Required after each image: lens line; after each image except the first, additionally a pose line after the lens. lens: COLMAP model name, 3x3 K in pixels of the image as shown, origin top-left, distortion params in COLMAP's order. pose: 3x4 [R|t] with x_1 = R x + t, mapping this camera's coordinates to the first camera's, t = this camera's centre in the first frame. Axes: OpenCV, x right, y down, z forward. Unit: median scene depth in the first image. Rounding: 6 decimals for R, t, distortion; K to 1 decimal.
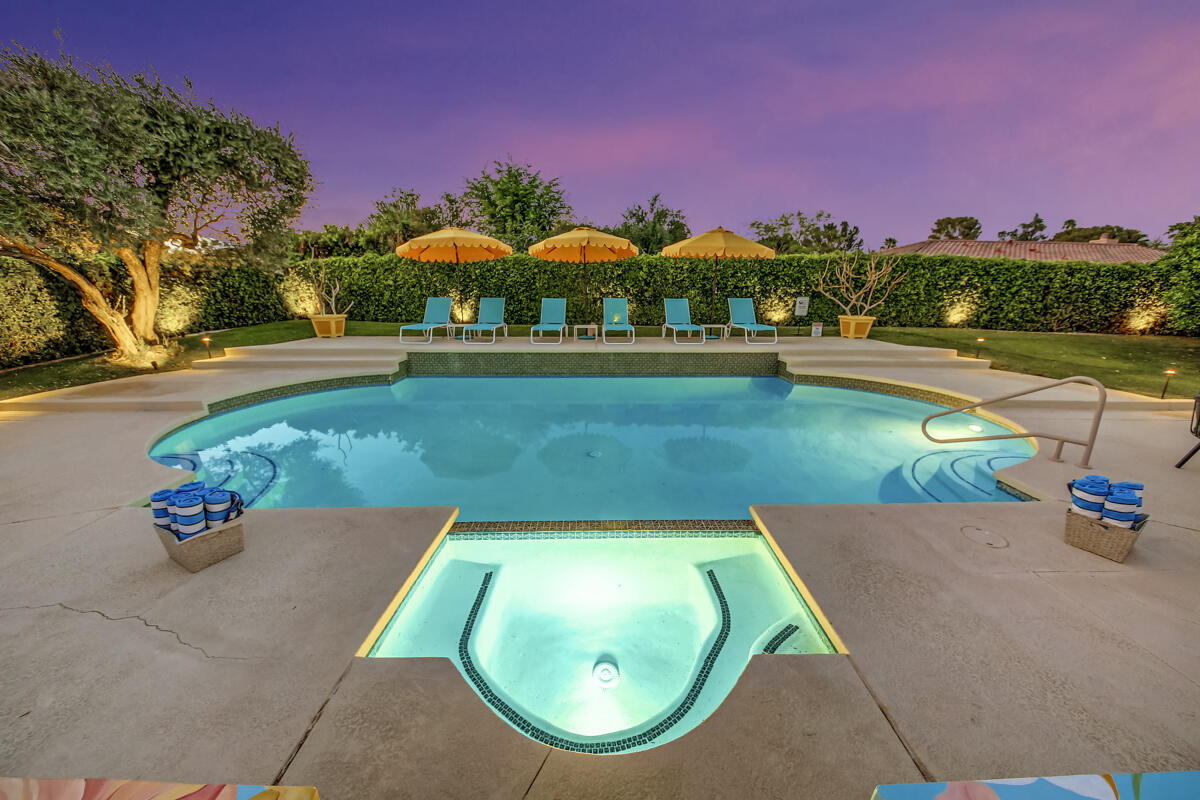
lens RADIAL K [[425.9, 0, 595.6], [0, 425.9, 394.7], [0, 0, 1]] dist [-0.006538, -0.005496]
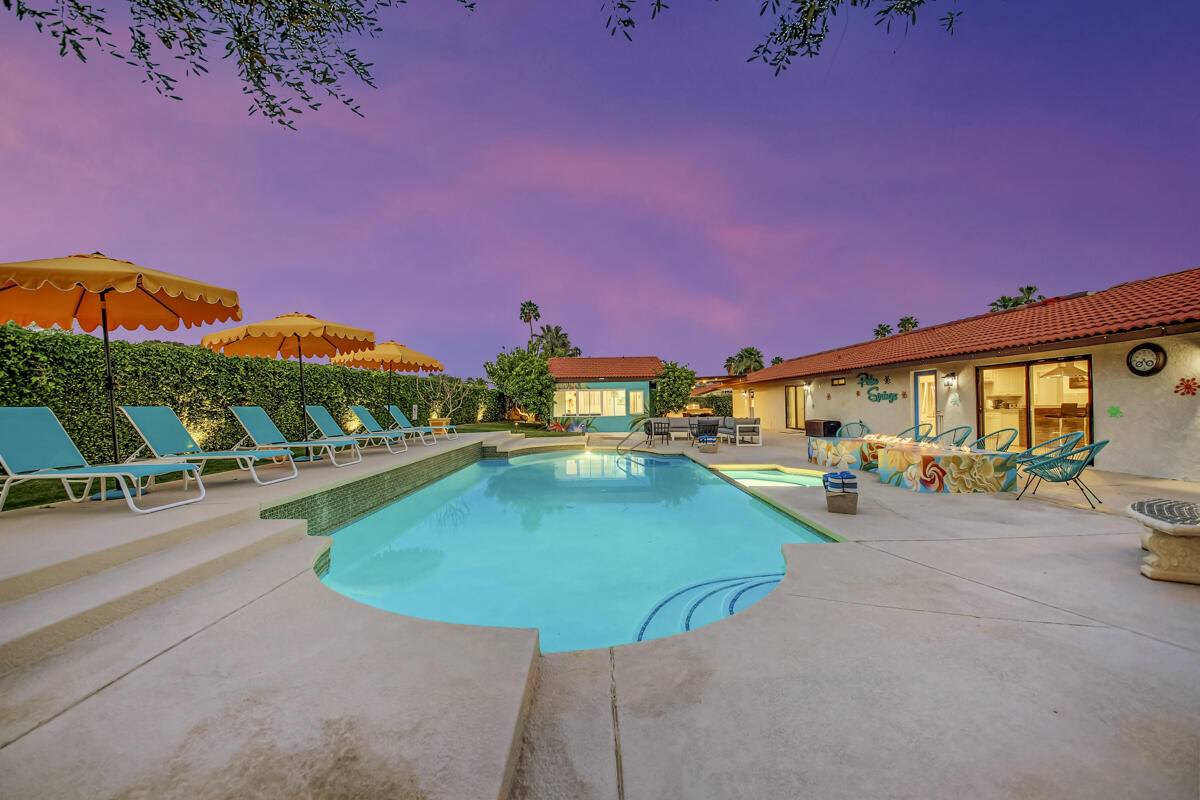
lens RADIAL K [[418.2, 0, 594.4], [0, 418.2, 396.8], [0, 0, 1]] dist [0.000498, -0.012631]
pose [[0.024814, 0.016169, 0.999561, -0.642956], [0.266259, 0.963646, -0.022198, -0.079445], [-0.963582, 0.266693, 0.019606, 0.432229]]
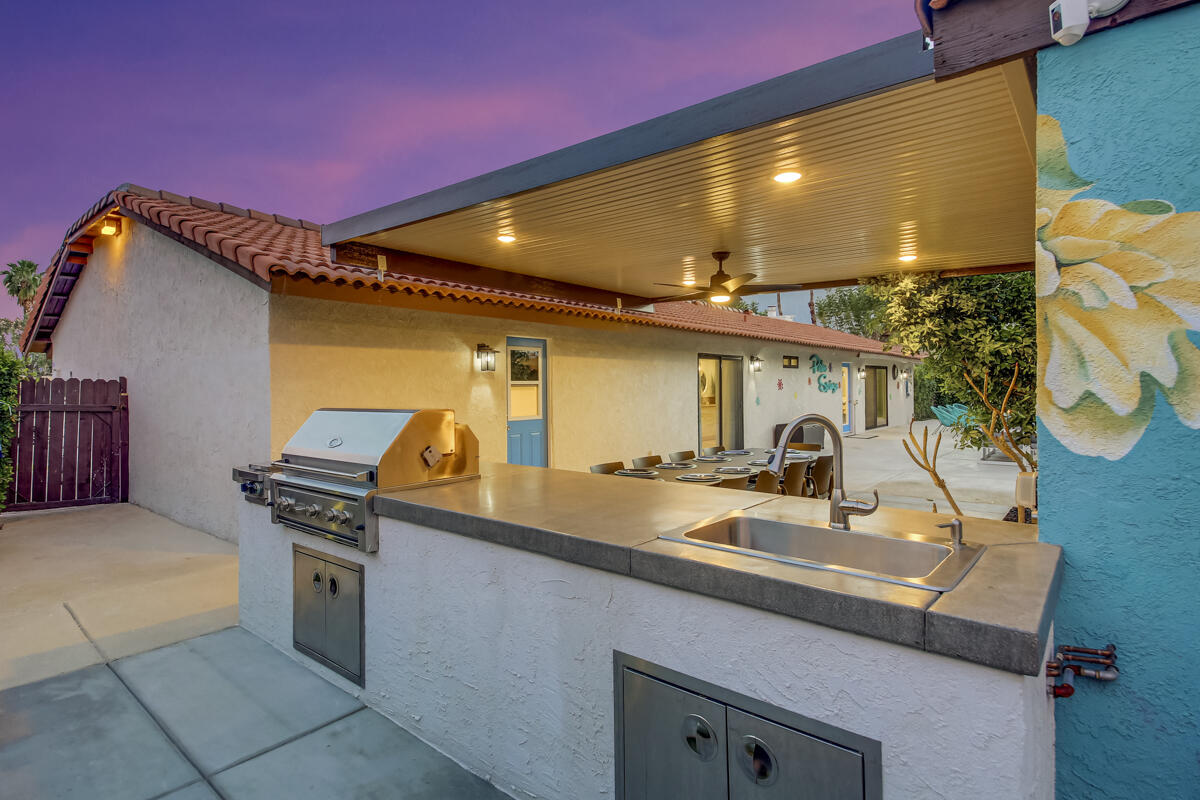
lens RADIAL K [[620.8, 0, 592.2], [0, 620.8, 388.6], [0, 0, 1]] dist [0.004706, -0.000621]
pose [[-0.660686, 0.004307, -0.750650, 1.815172], [-0.188742, 0.966905, 0.171670, -0.037193], [0.726546, 0.255100, -0.638008, 0.232984]]
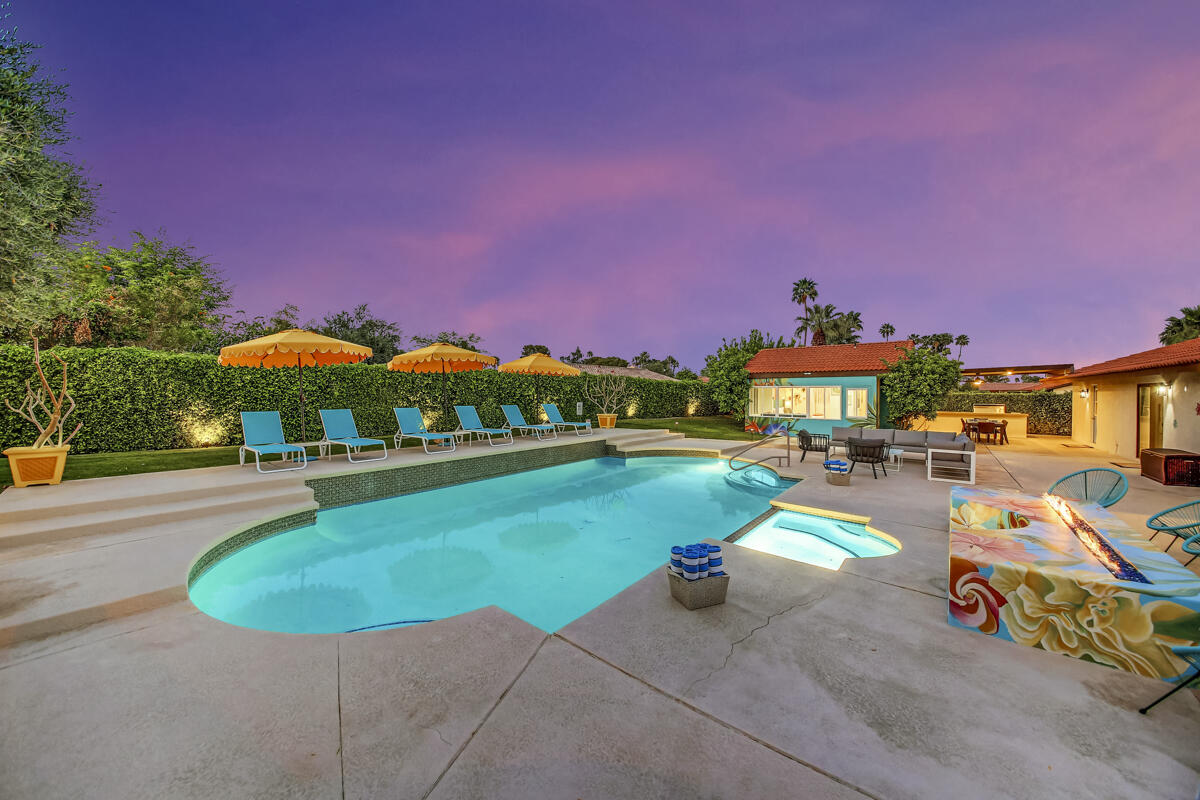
lens RADIAL K [[418.2, 0, 594.4], [0, 418.2, 396.8], [0, 0, 1]] dist [0.000498, -0.012631]
pose [[0.656895, -0.007660, 0.753943, -0.488517], [0.187591, 0.970165, -0.153588, -0.021046], [-0.730273, 0.242324, 0.638733, 0.057882]]
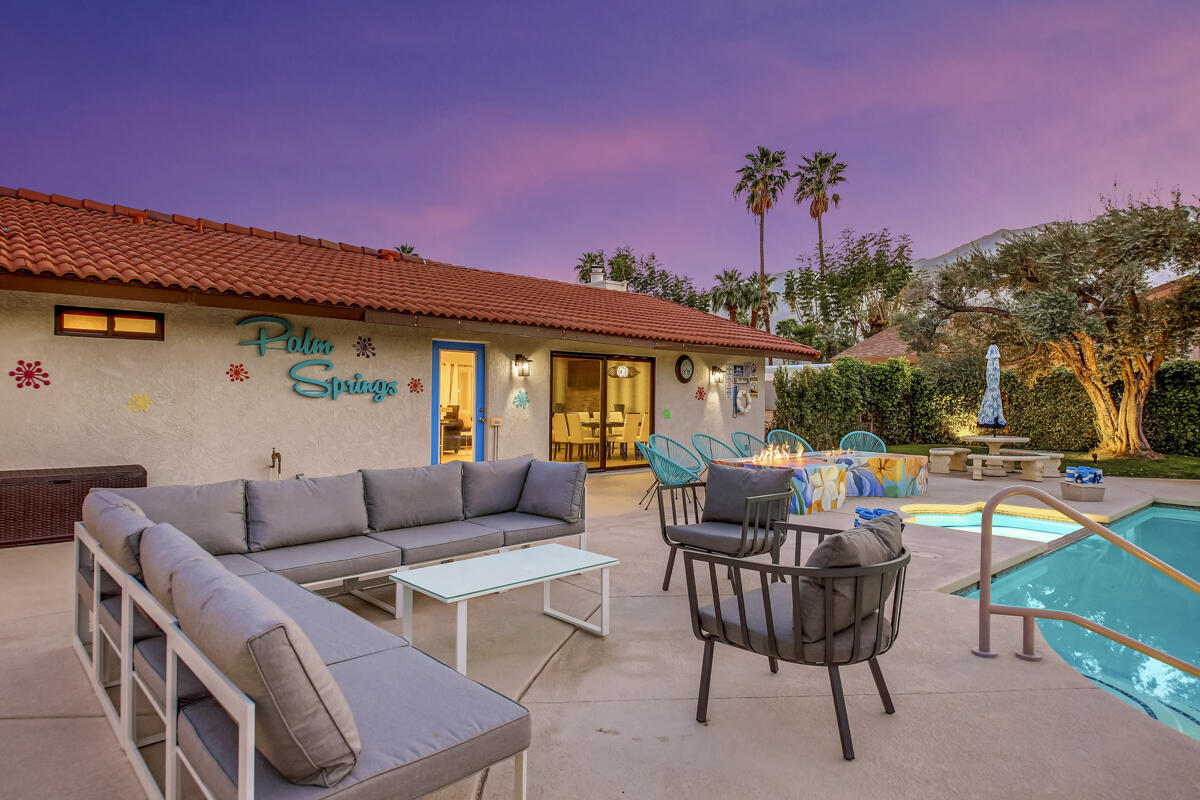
lens RADIAL K [[671.9, 0, 597.7], [0, 671.9, 397.3], [0, 0, 1]] dist [0.074502, -0.084131]
pose [[-0.752999, -0.012839, -0.657897, 0.717513], [-0.177192, 0.966835, 0.183937, -0.071311], [0.633716, 0.255078, -0.730301, 0.421571]]
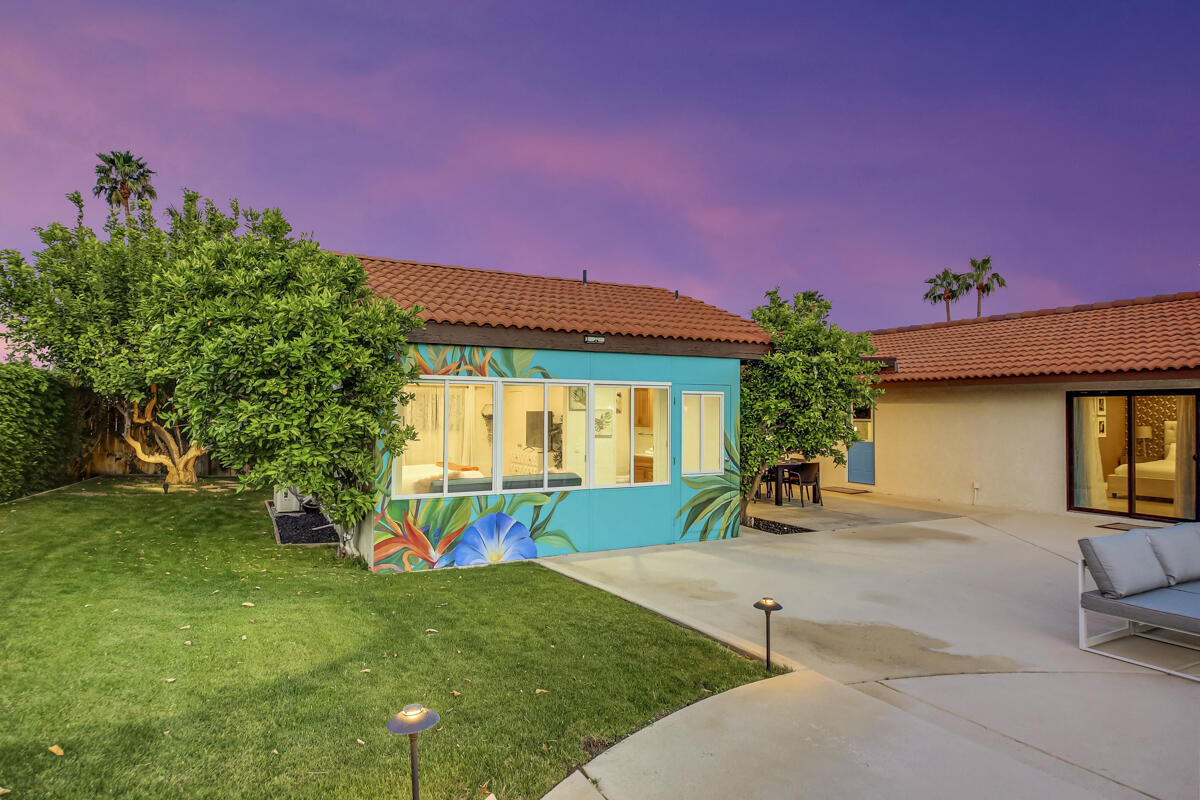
lens RADIAL K [[671.9, 0, 597.7], [0, 671.9, 397.3], [0, 0, 1]] dist [0.074502, -0.084131]
pose [[-0.447333, 0.011230, 0.894297, 0.442858], [0.218237, 0.971066, 0.096970, -0.188705], [-0.867333, 0.238546, -0.436841, 0.731528]]
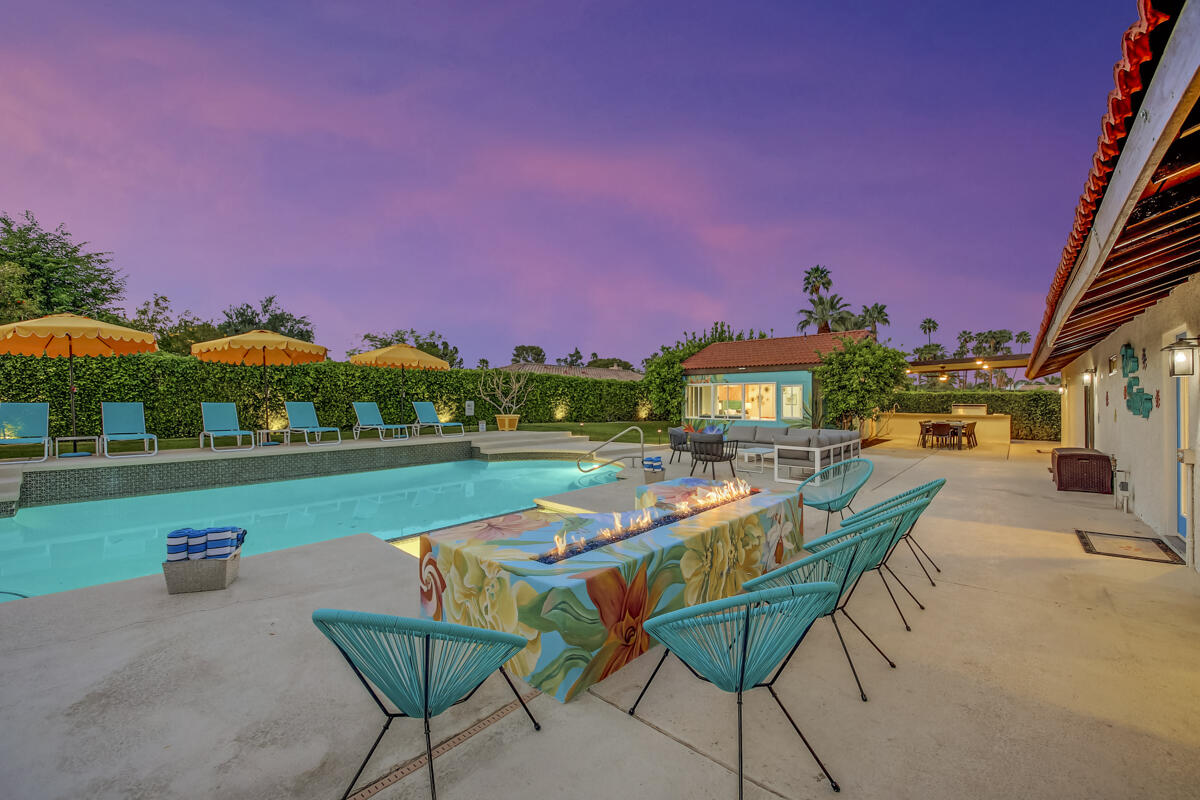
lens RADIAL K [[477.1, 0, 599.3], [0, 477.1, 396.9], [0, 0, 1]] dist [0.002095, -0.008739]
pose [[0.675329, 0.004178, 0.737505, -0.269022], [0.185873, 0.966741, -0.175680, 0.071273], [-0.713710, 0.255724, 0.652091, -0.181252]]
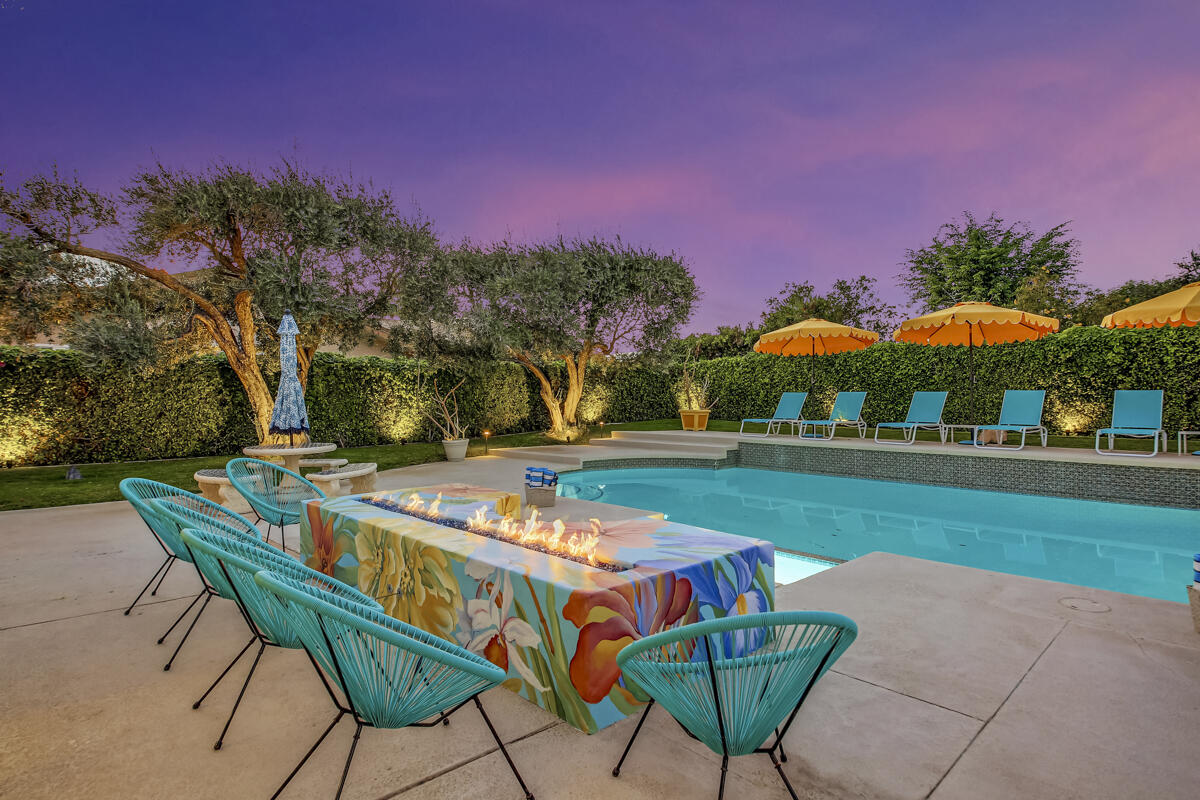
lens RADIAL K [[620.8, 0, 592.2], [0, 620.8, 388.6], [0, 0, 1]] dist [0.004706, -0.000621]
pose [[0.679517, -0.014730, -0.733512, 0.288175], [-0.178045, 0.966600, -0.184350, 0.080643], [0.711728, 0.255867, 0.654198, -0.174913]]
